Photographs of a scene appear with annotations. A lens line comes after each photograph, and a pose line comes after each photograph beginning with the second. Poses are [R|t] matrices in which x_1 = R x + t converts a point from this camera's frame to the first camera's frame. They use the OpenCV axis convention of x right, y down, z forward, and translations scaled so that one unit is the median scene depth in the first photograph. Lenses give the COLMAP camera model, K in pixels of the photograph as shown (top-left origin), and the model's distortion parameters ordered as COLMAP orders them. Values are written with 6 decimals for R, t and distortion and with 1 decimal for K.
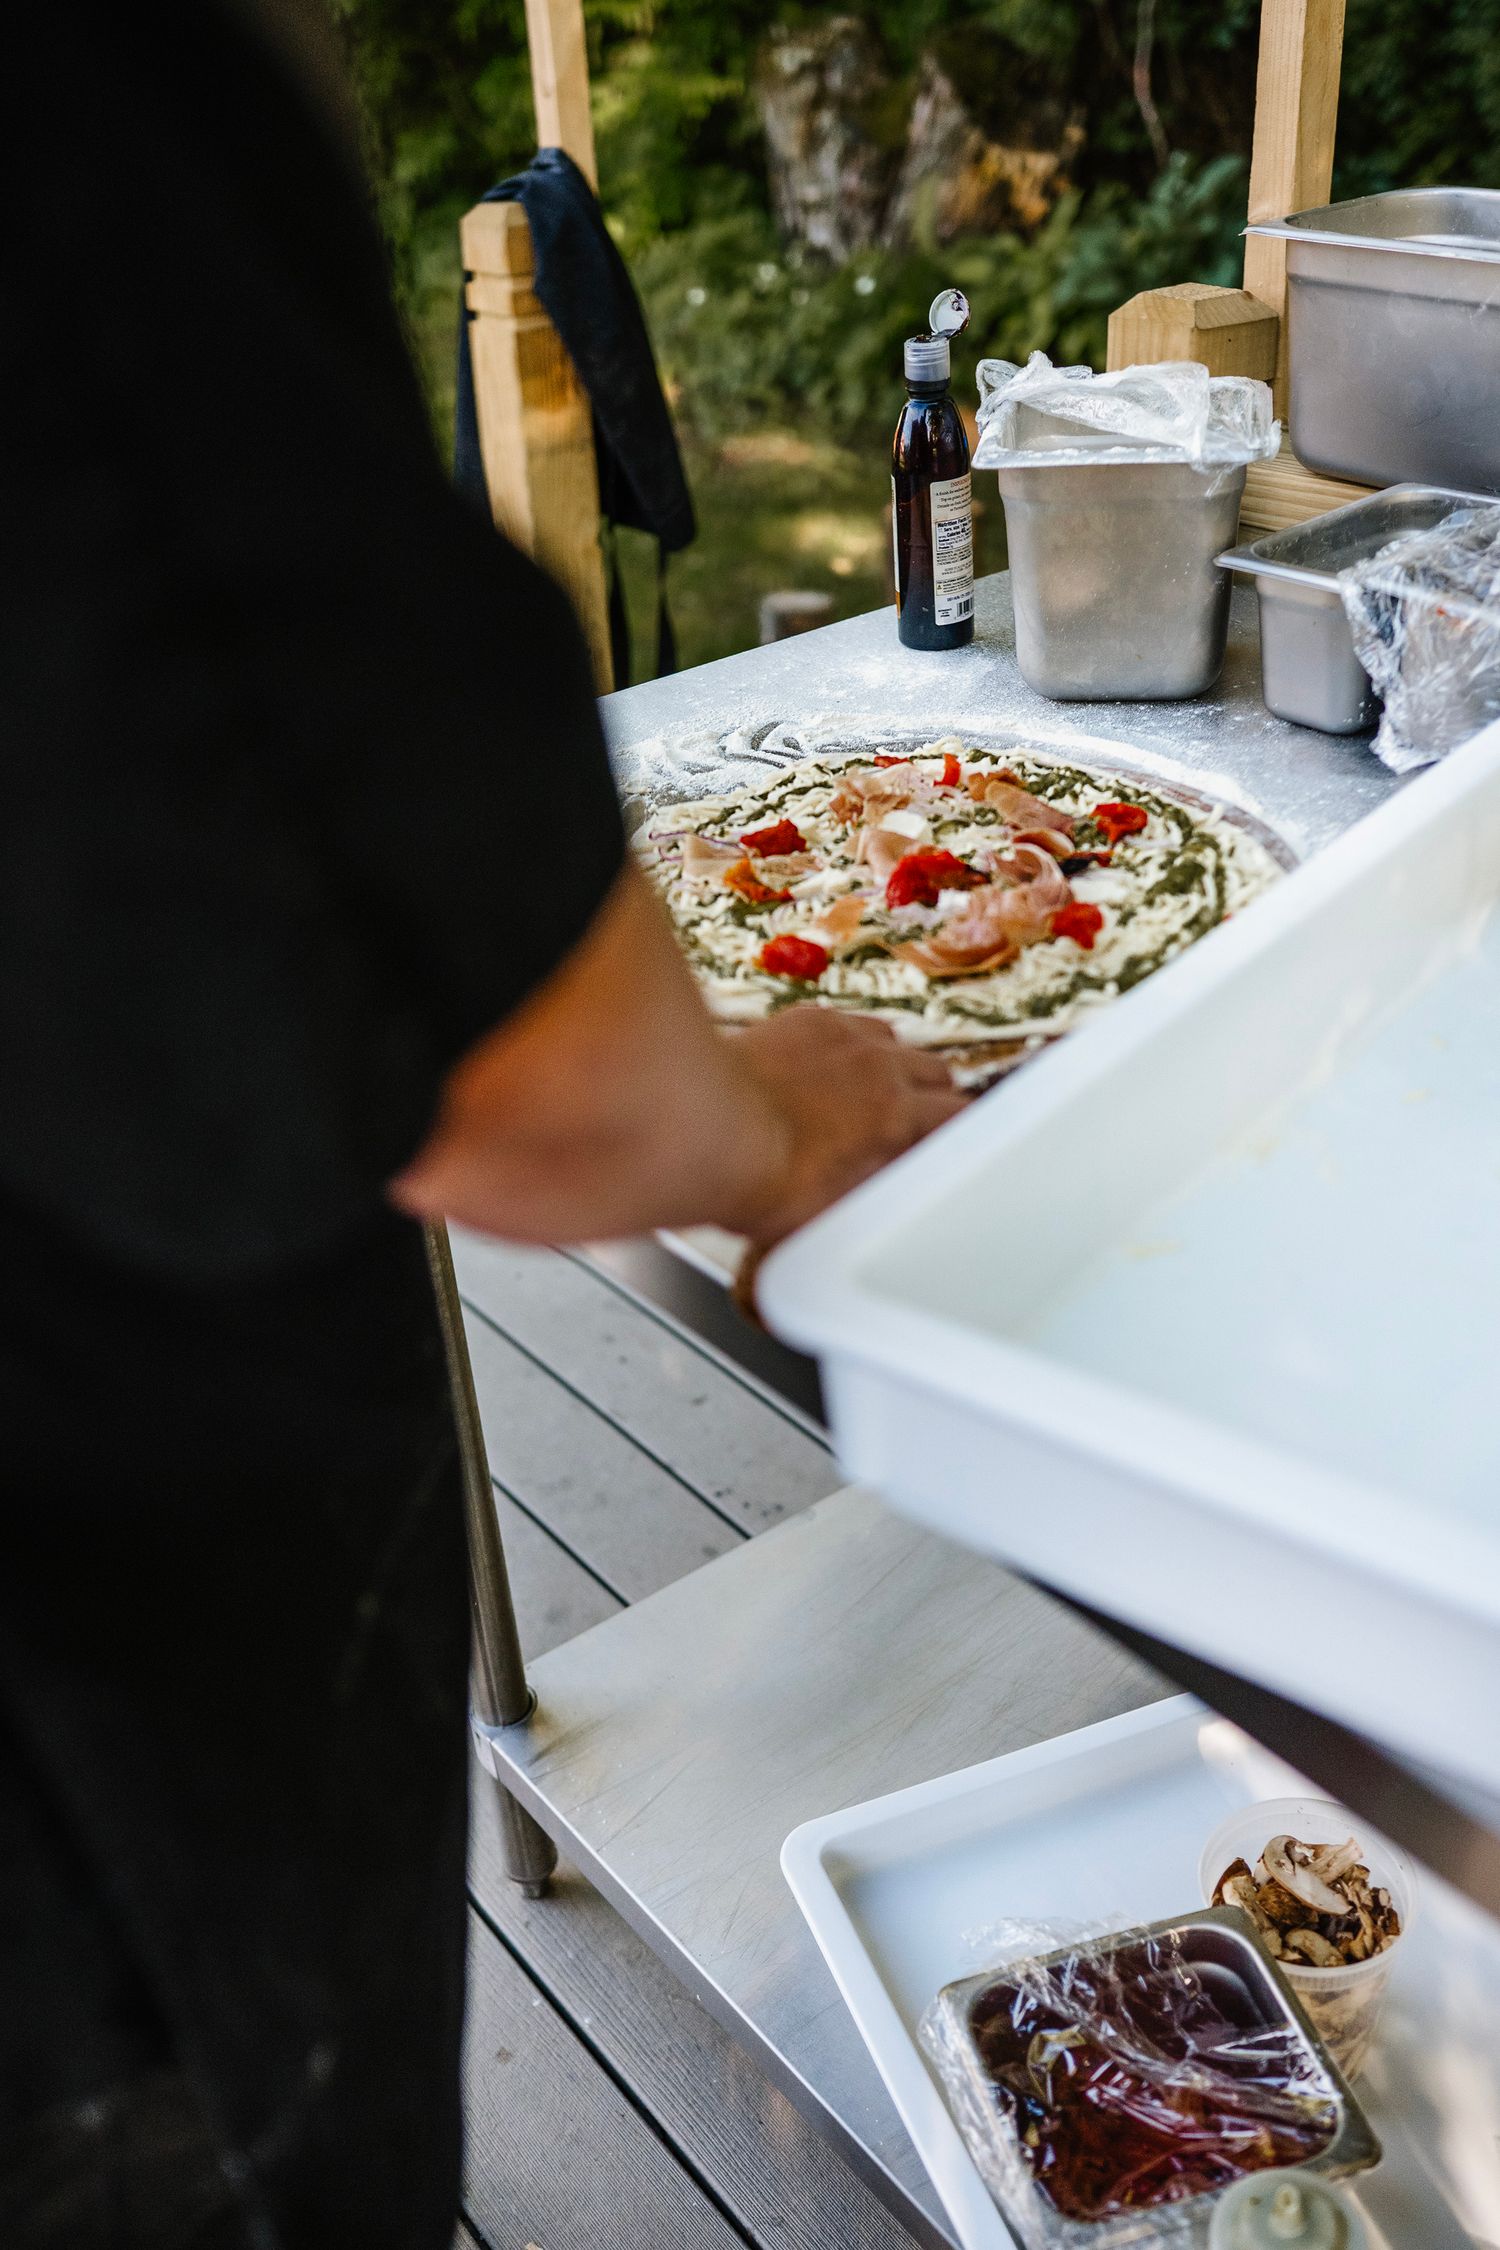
lens RADIAL K [[2145.0, 0, 744.4], [0, 2145.0, 1145.4], [0, 0, 1]] dist [-0.002958, 0.015078]
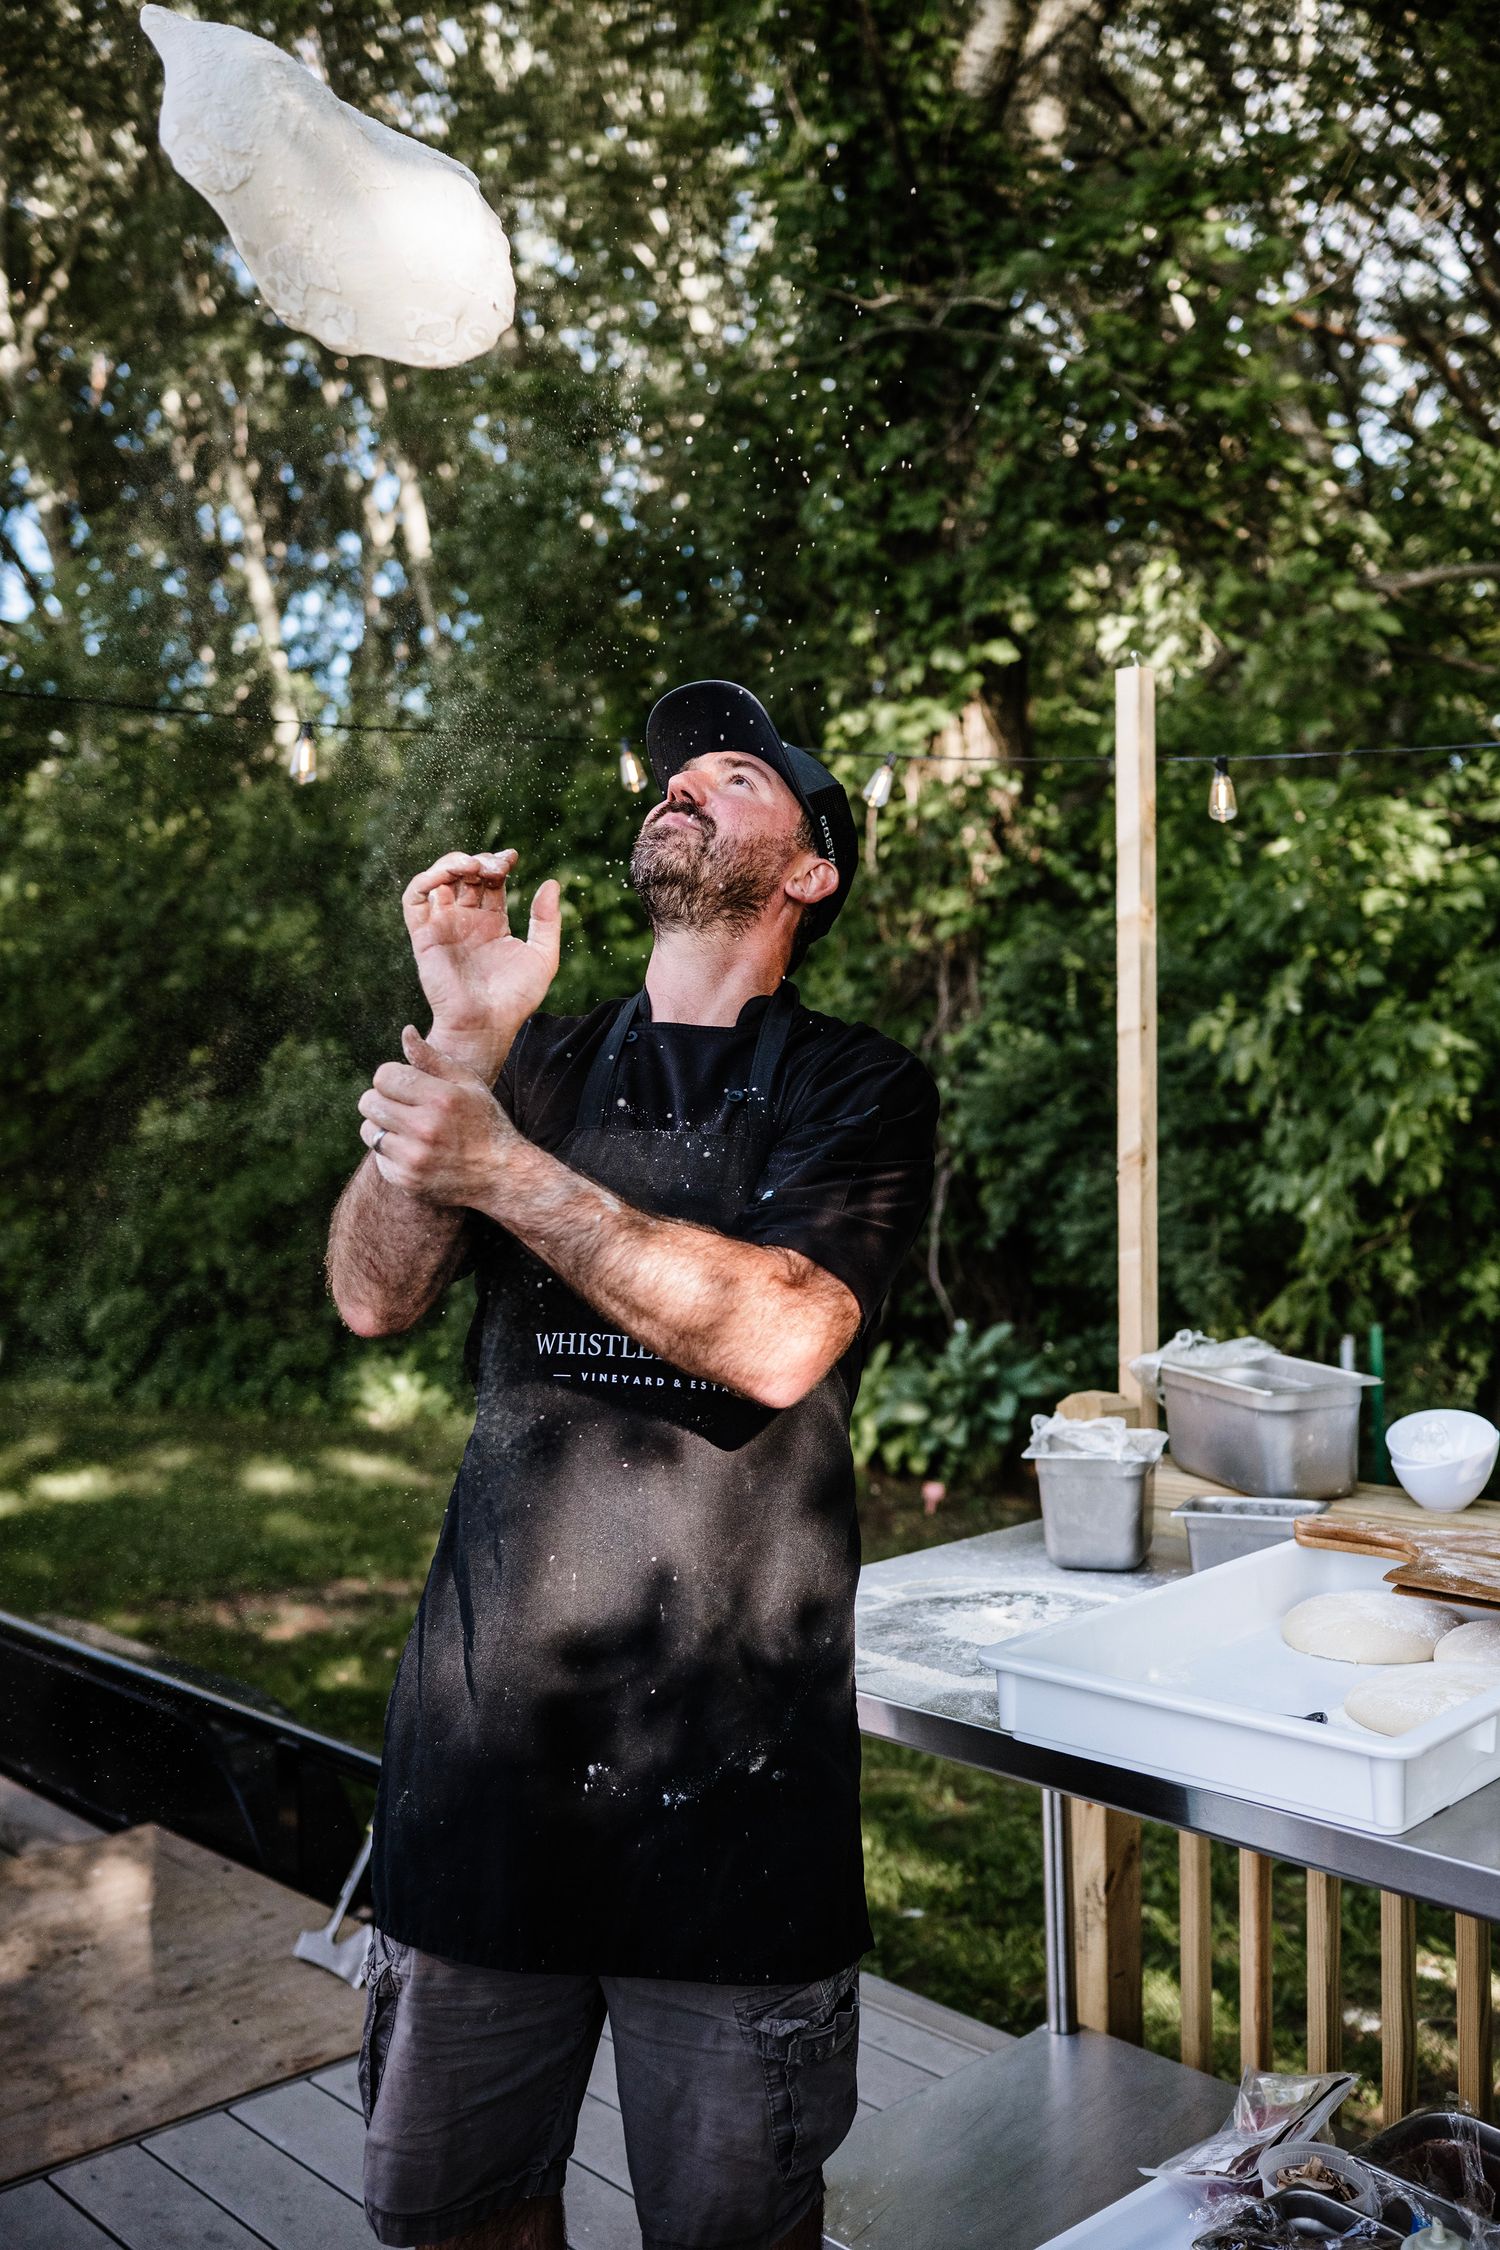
lens RADIAL K [[2145.0, 0, 744.4], [0, 2145.0, 1145.4], [0, 0, 1]] dist [-0.002958, 0.015078]
pose [[0.993535, 0.041738, 0.105573, -0.079330], [0.014817, 0.874330, -0.485106, 0.087415], [-0.112553, 0.483535, 0.868059, -0.194638]]
